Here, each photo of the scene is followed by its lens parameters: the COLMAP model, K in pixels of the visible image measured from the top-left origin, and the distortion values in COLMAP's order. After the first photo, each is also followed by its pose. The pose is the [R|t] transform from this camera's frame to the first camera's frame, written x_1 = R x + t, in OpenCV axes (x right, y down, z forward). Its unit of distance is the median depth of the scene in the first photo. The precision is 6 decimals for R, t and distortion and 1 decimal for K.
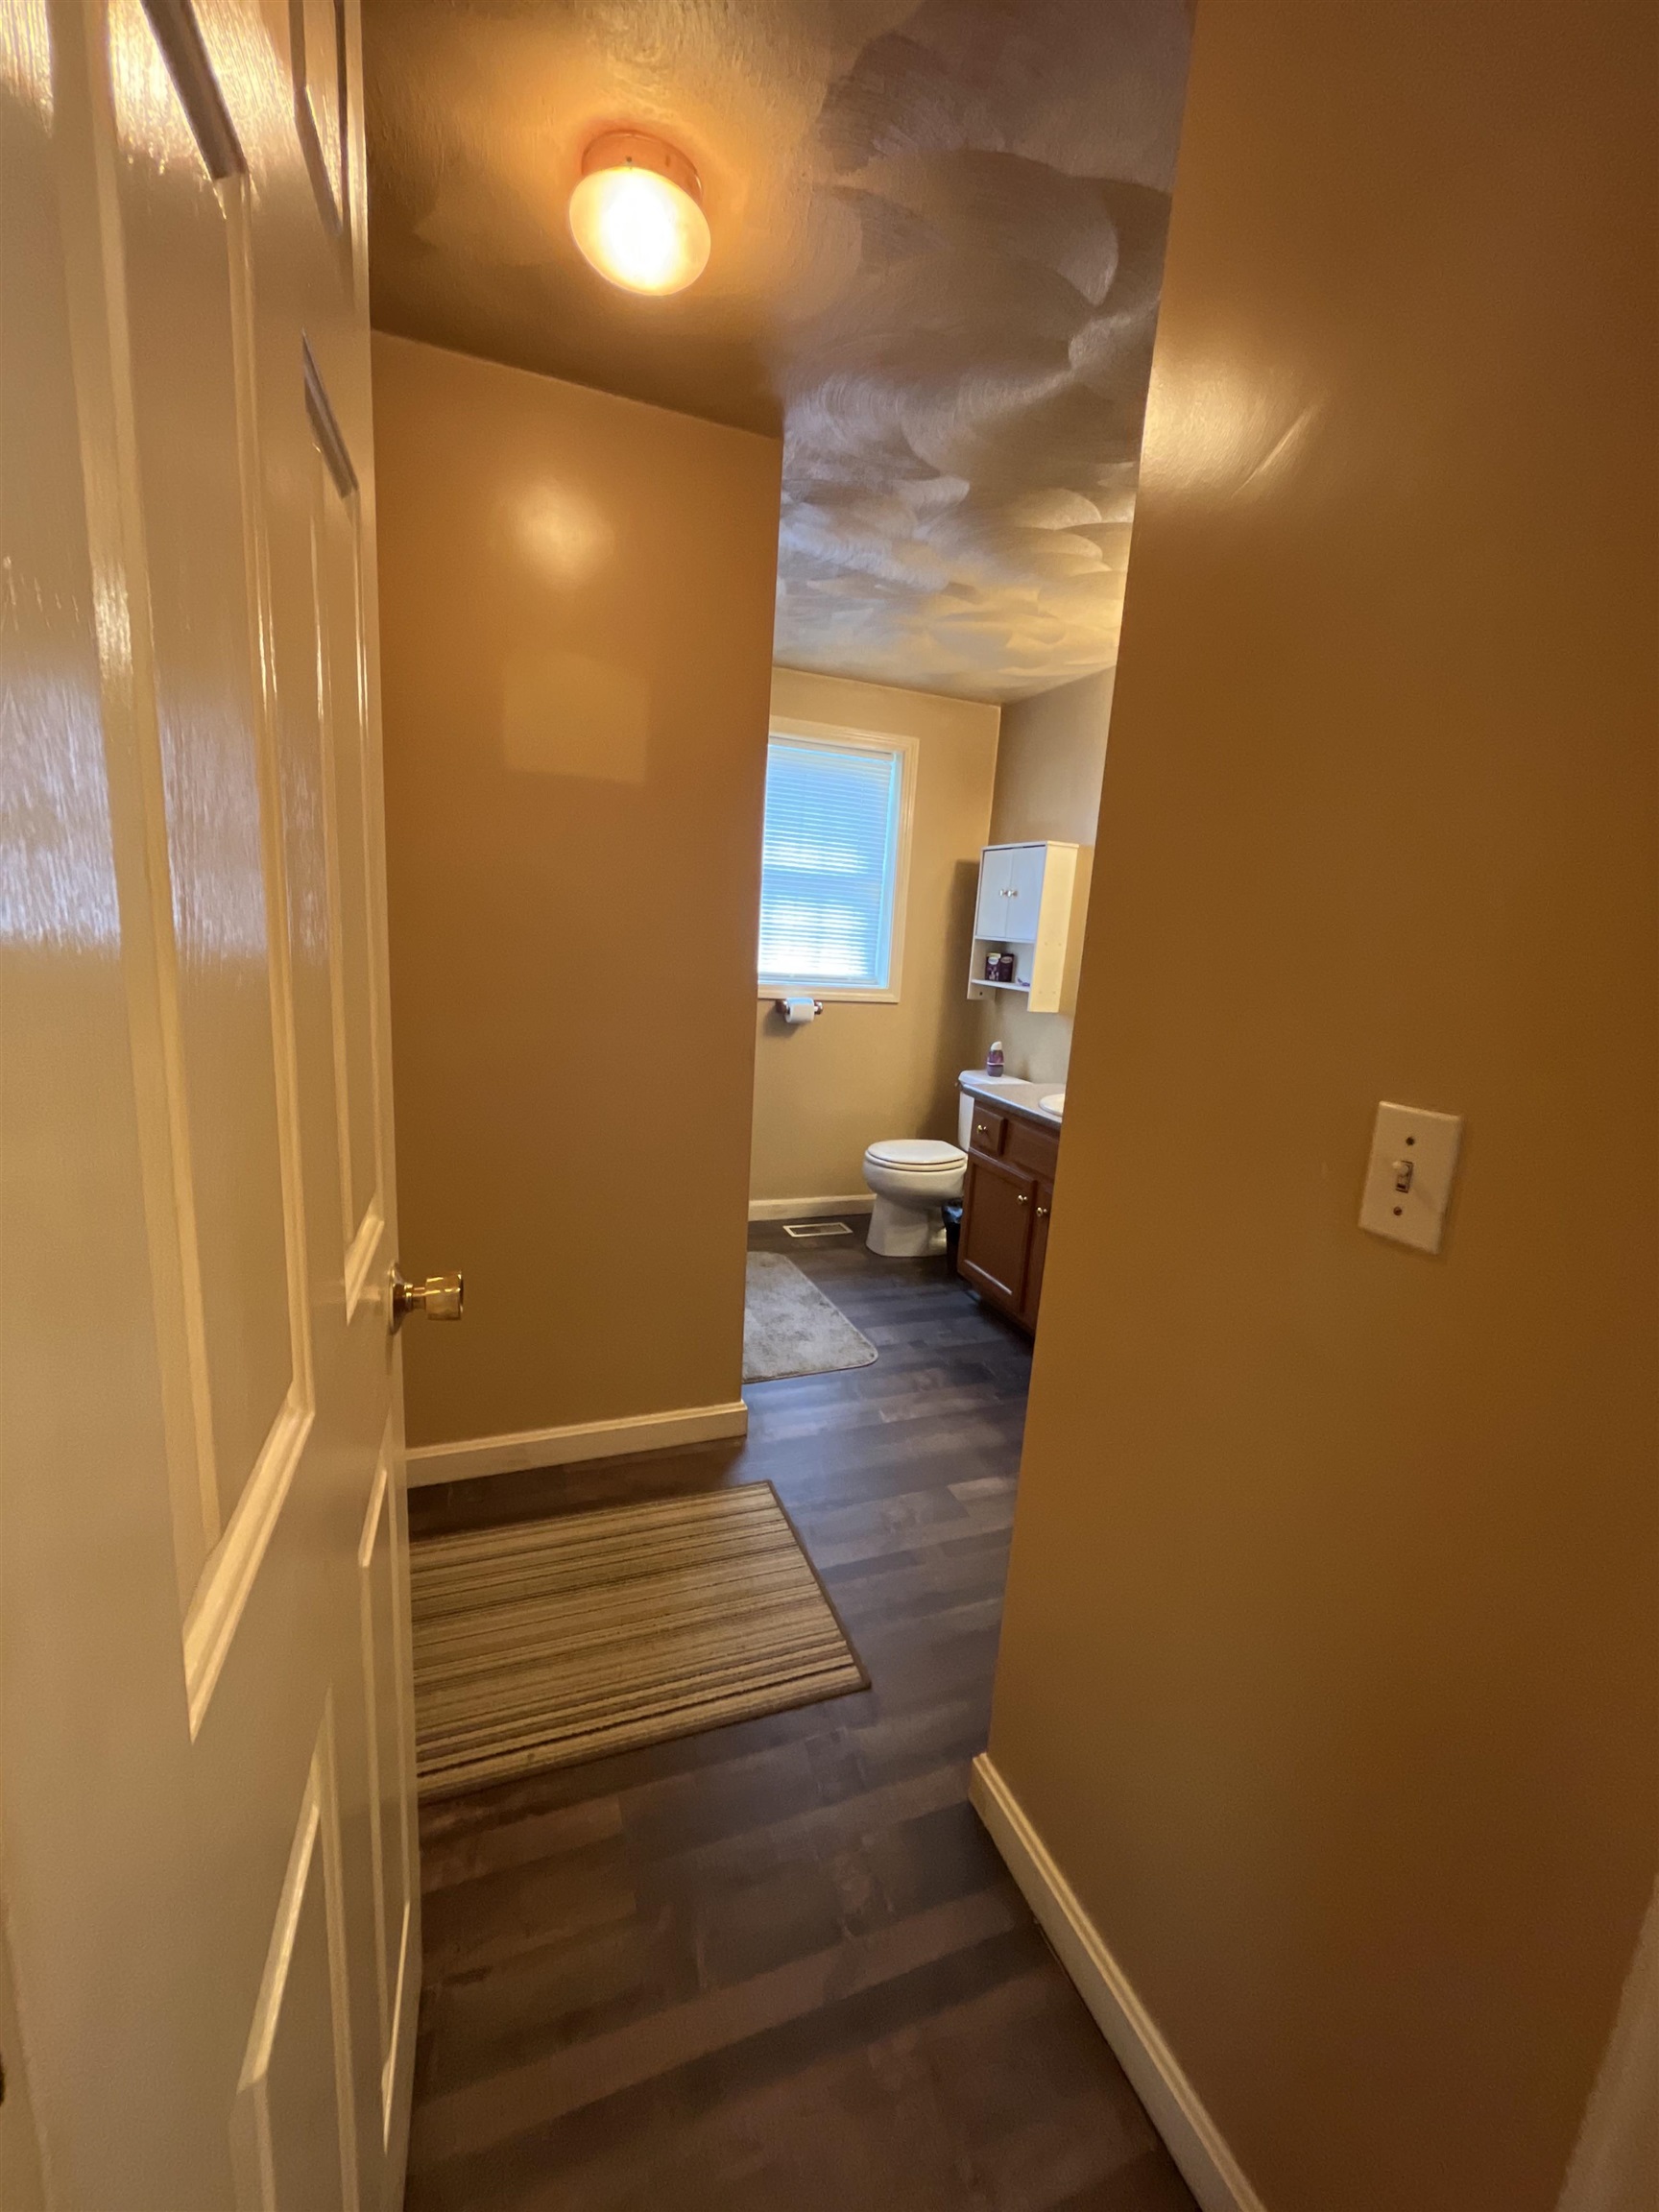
lens RADIAL K [[890.0, 0, 827.2], [0, 890.0, 1098.1], [0, 0, 1]] dist [-0.000284, 0.000022]
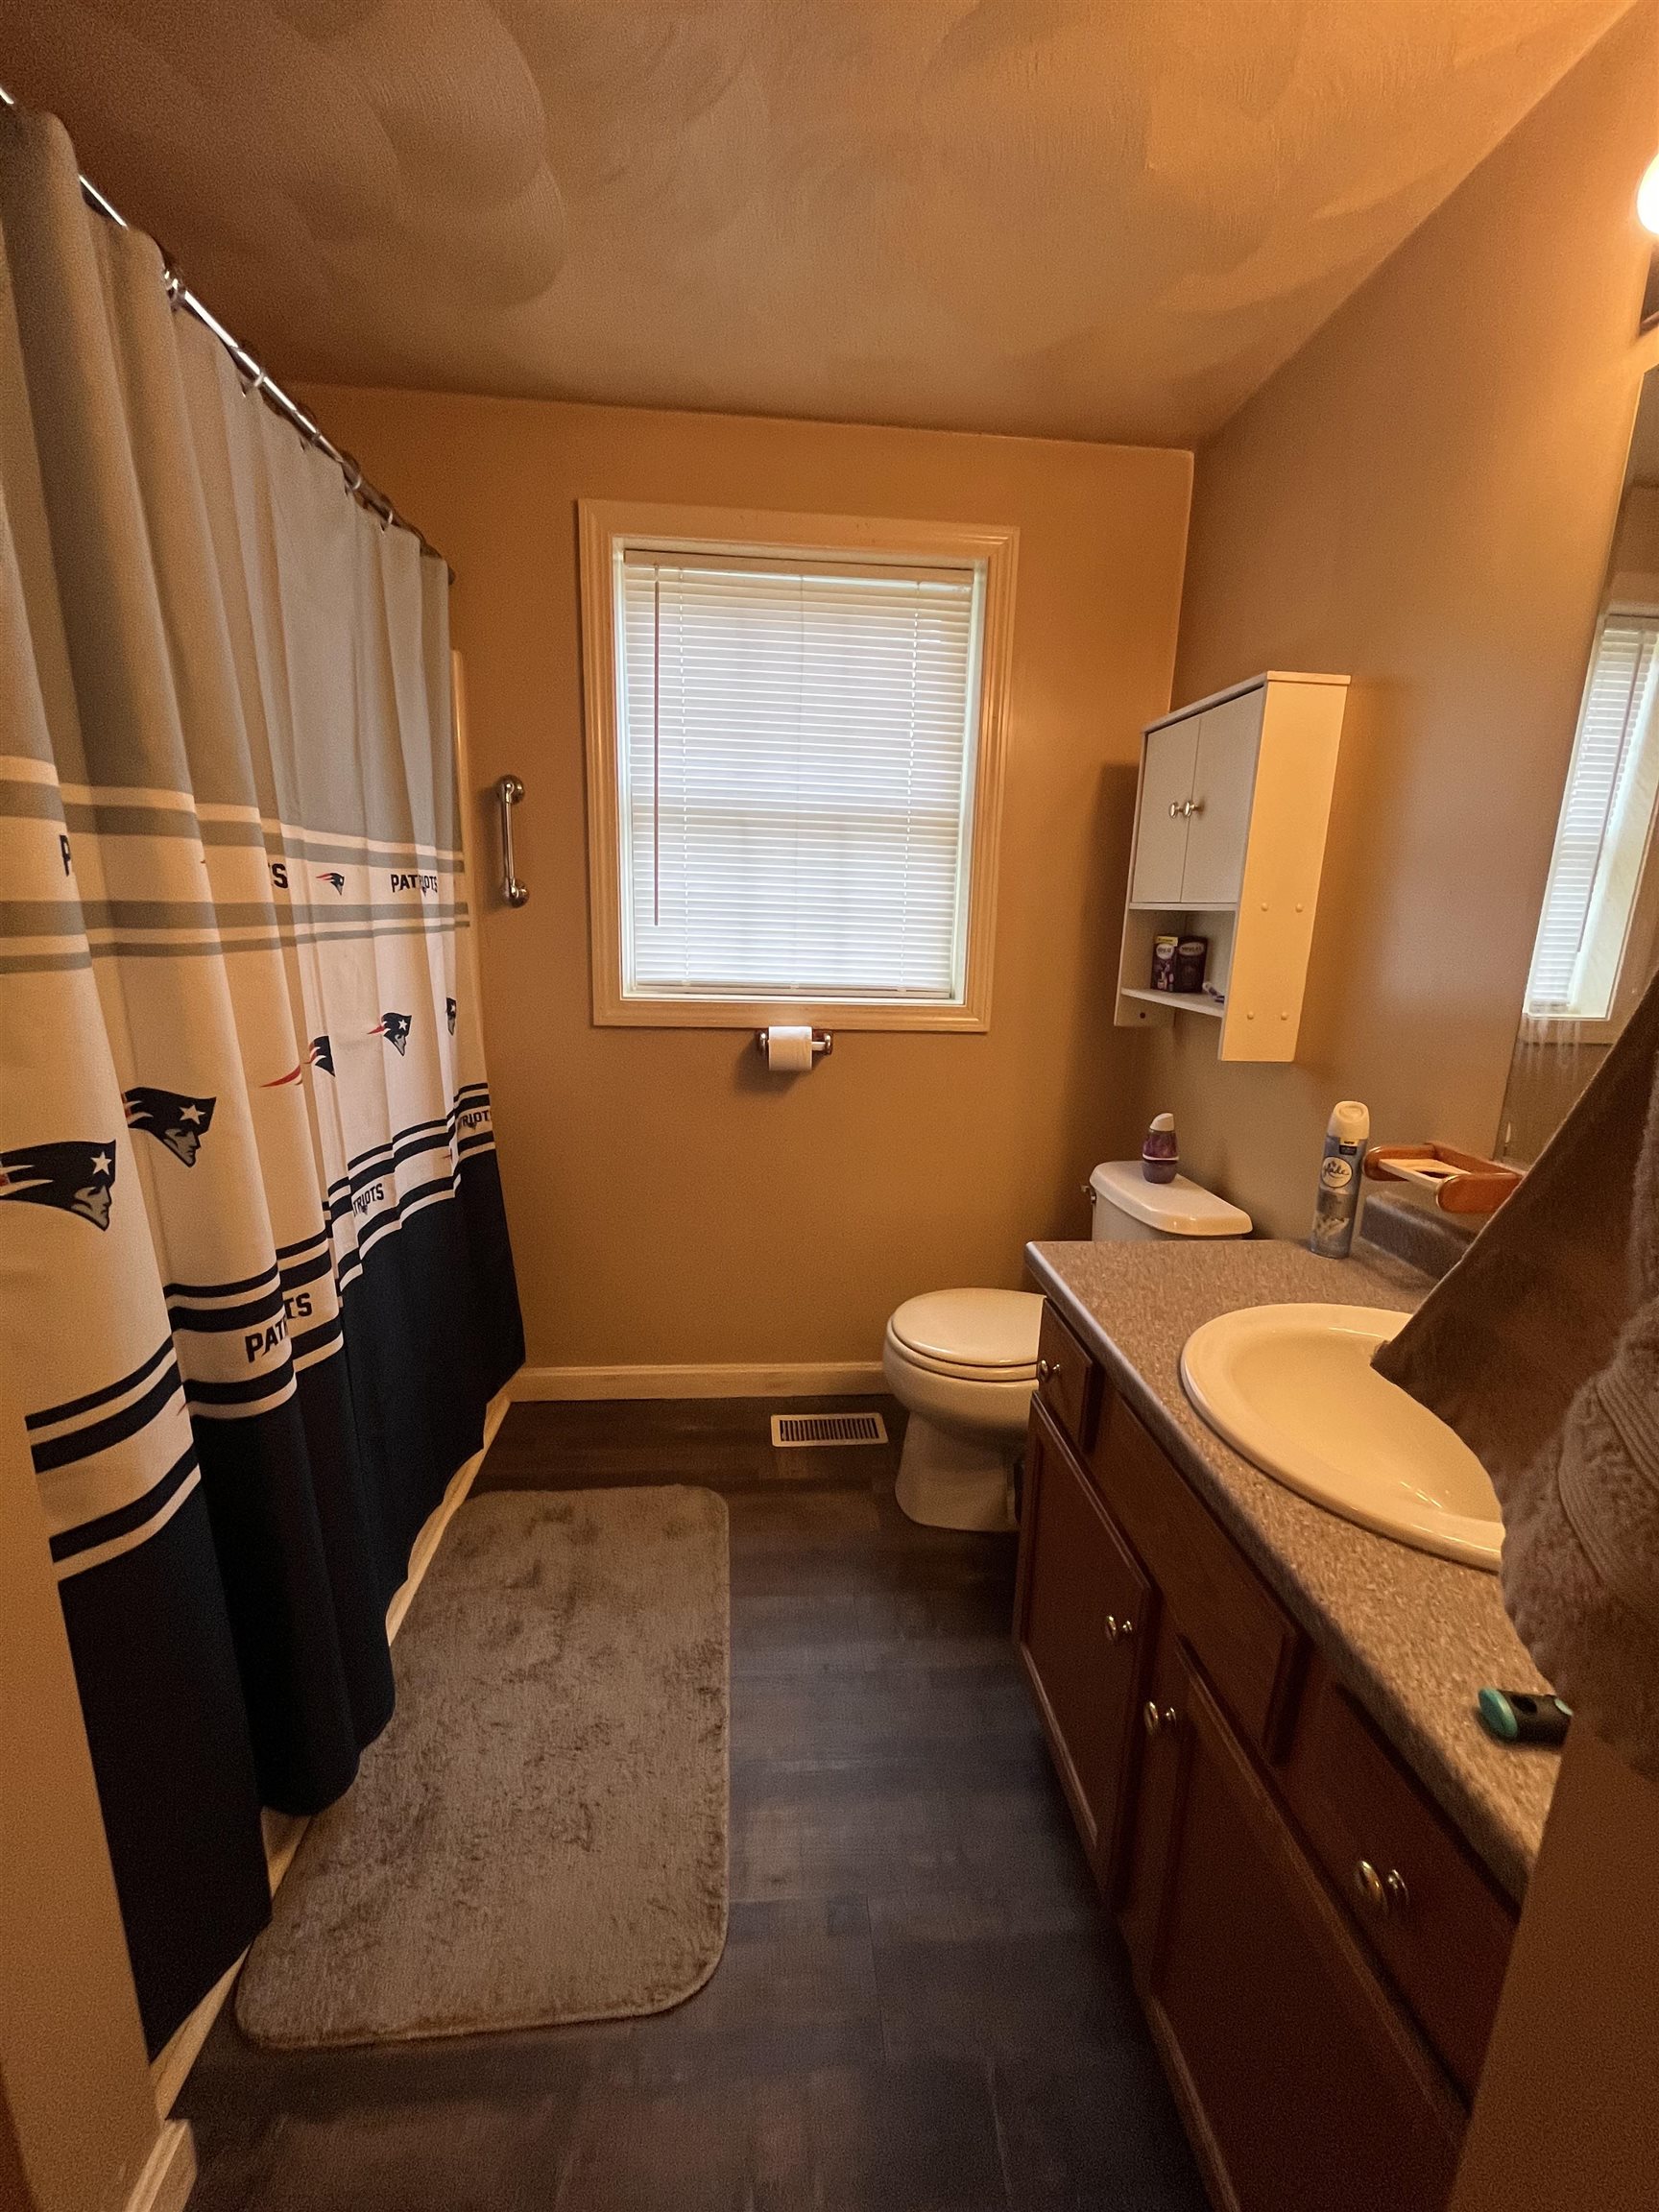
lens RADIAL K [[890.0, 0, 827.2], [0, 890.0, 1098.1], [0, 0, 1]] dist [-0.000284, 0.000022]
pose [[0.957250, 0.022897, -0.288356, 0.152268], [-0.022160, 0.999738, 0.005820, -0.070252], [0.288413, 0.000819, 0.957506, 0.463446]]
